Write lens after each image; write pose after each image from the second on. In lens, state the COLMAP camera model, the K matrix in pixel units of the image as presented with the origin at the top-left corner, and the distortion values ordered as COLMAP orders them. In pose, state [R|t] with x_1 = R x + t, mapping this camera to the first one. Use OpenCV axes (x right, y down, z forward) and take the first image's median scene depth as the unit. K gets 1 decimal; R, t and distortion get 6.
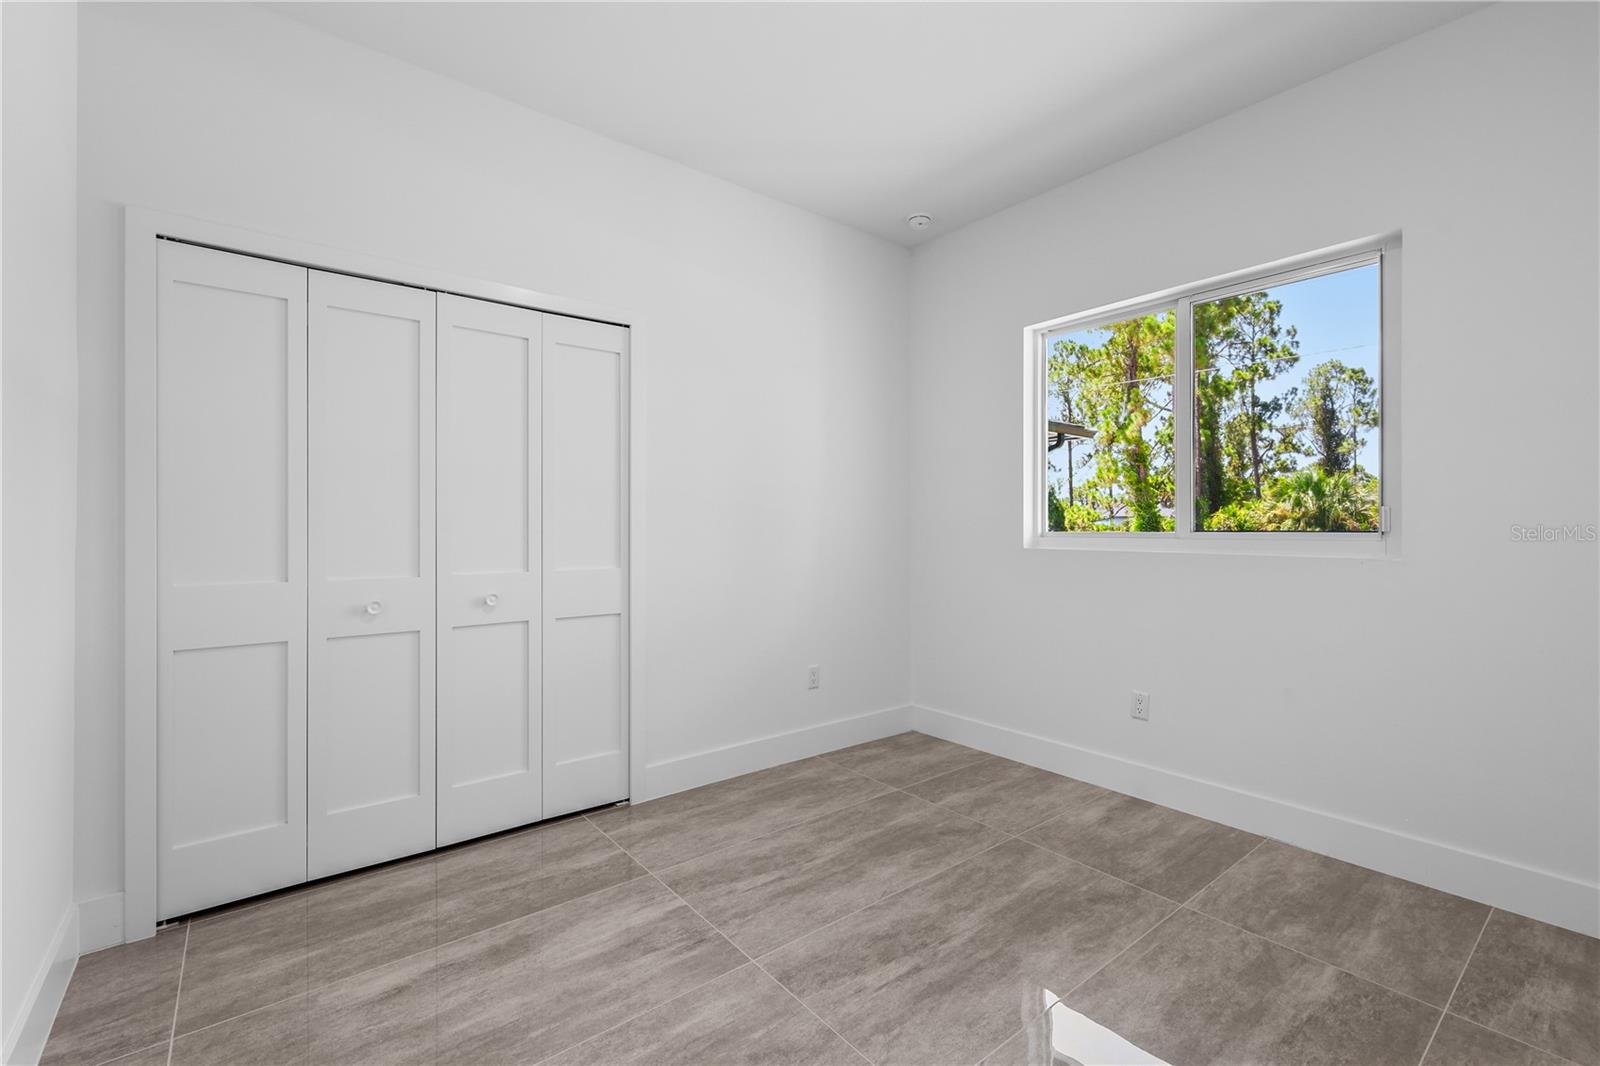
lens RADIAL K [[689.4, 0, 804.6], [0, 689.4, 521.1], [0, 0, 1]] dist [0.002570, 0.000261]
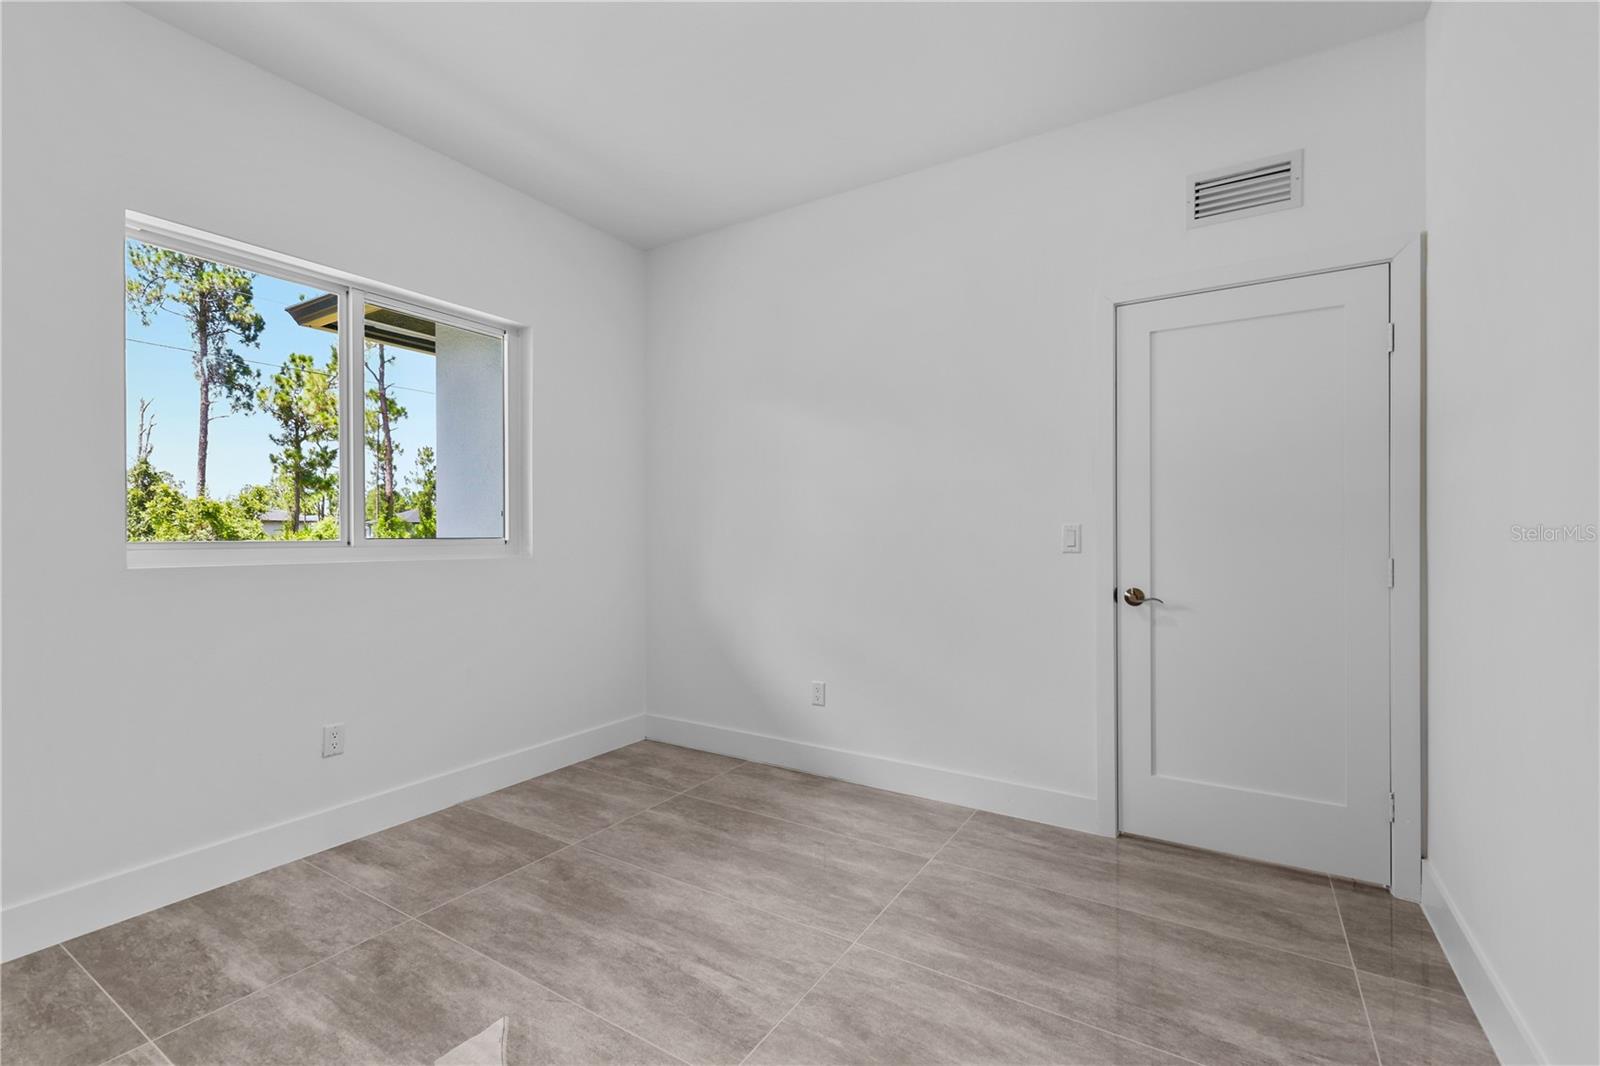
lens RADIAL K [[697.5, 0, 802.0], [0, 697.5, 531.1], [0, 0, 1]] dist [0.003622, 0.000233]
pose [[-0.328100, 0.005206, 0.944629, -0.807542], [-0.006926, 0.999945, -0.007917, 0.013771], [-0.944618, -0.009140, -0.328046, 1.109981]]
